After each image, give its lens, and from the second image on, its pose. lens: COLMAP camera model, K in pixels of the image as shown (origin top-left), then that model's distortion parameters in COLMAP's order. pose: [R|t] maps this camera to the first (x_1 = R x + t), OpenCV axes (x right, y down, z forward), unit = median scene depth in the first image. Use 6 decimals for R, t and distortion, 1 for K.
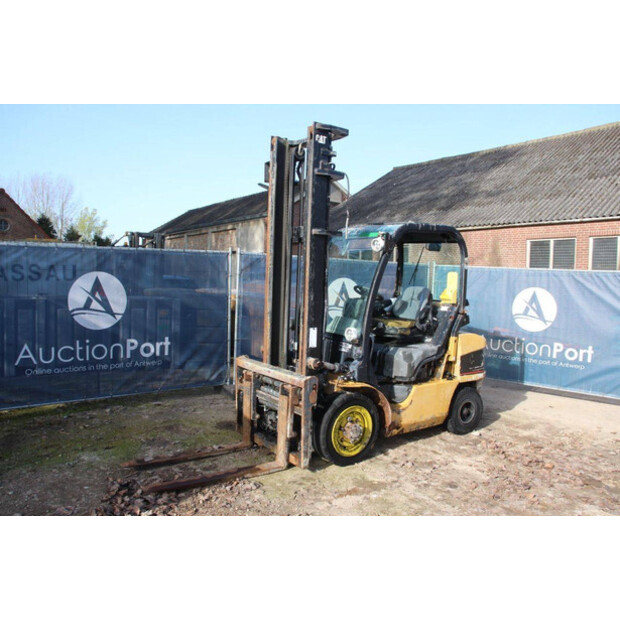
lens RADIAL K [[511.0, 0, 310.7], [0, 511.0, 308.8], [0, 0, 1]] dist [-0.147819, 0.110393]
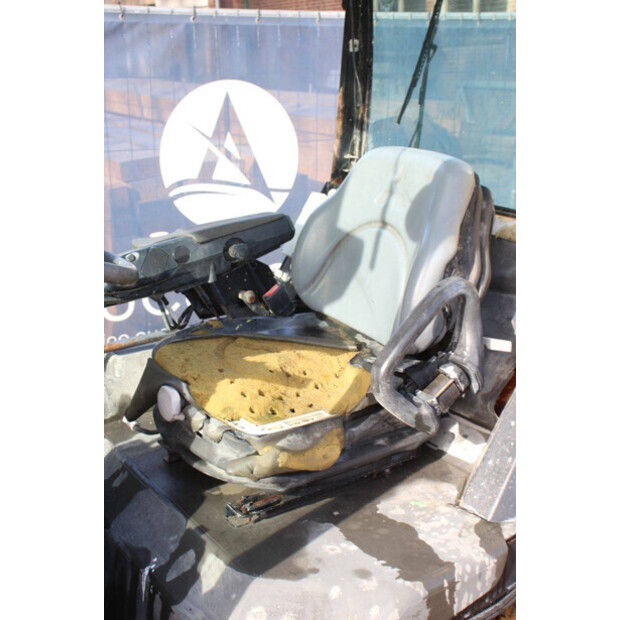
lens RADIAL K [[866.9, 0, 311.9], [0, 866.9, 309.9], [0, 0, 1]] dist [0.088459, 0.000000]
pose [[0.997988, -0.028217, -0.056770, 0.214939], [0.040312, 0.973584, 0.224741, -0.067277], [0.048929, -0.226577, 0.972763, 0.769539]]
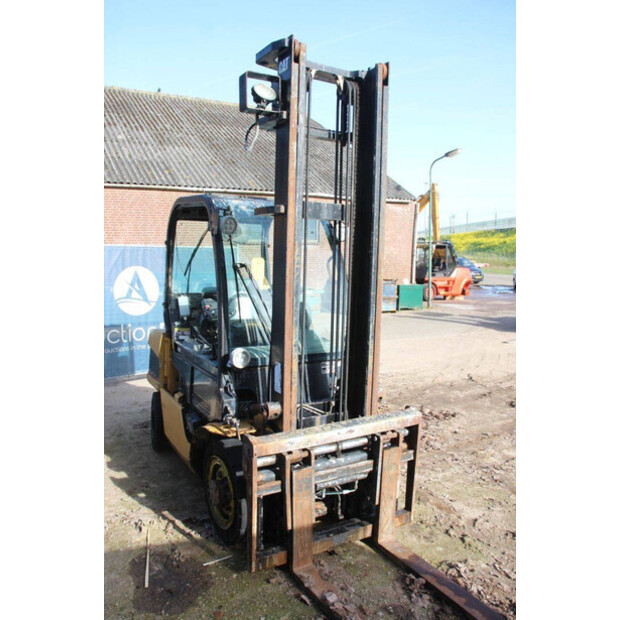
lens RADIAL K [[511.0, 0, 311.0], [0, 511.0, 313.2], [0, 0, 1]] dist [-0.147819, 0.110393]
pose [[0.107941, -0.150113, 0.982759, -0.643308], [0.058038, 0.987800, 0.144508, -0.111170], [-0.992462, 0.041439, 0.115337, 0.896938]]
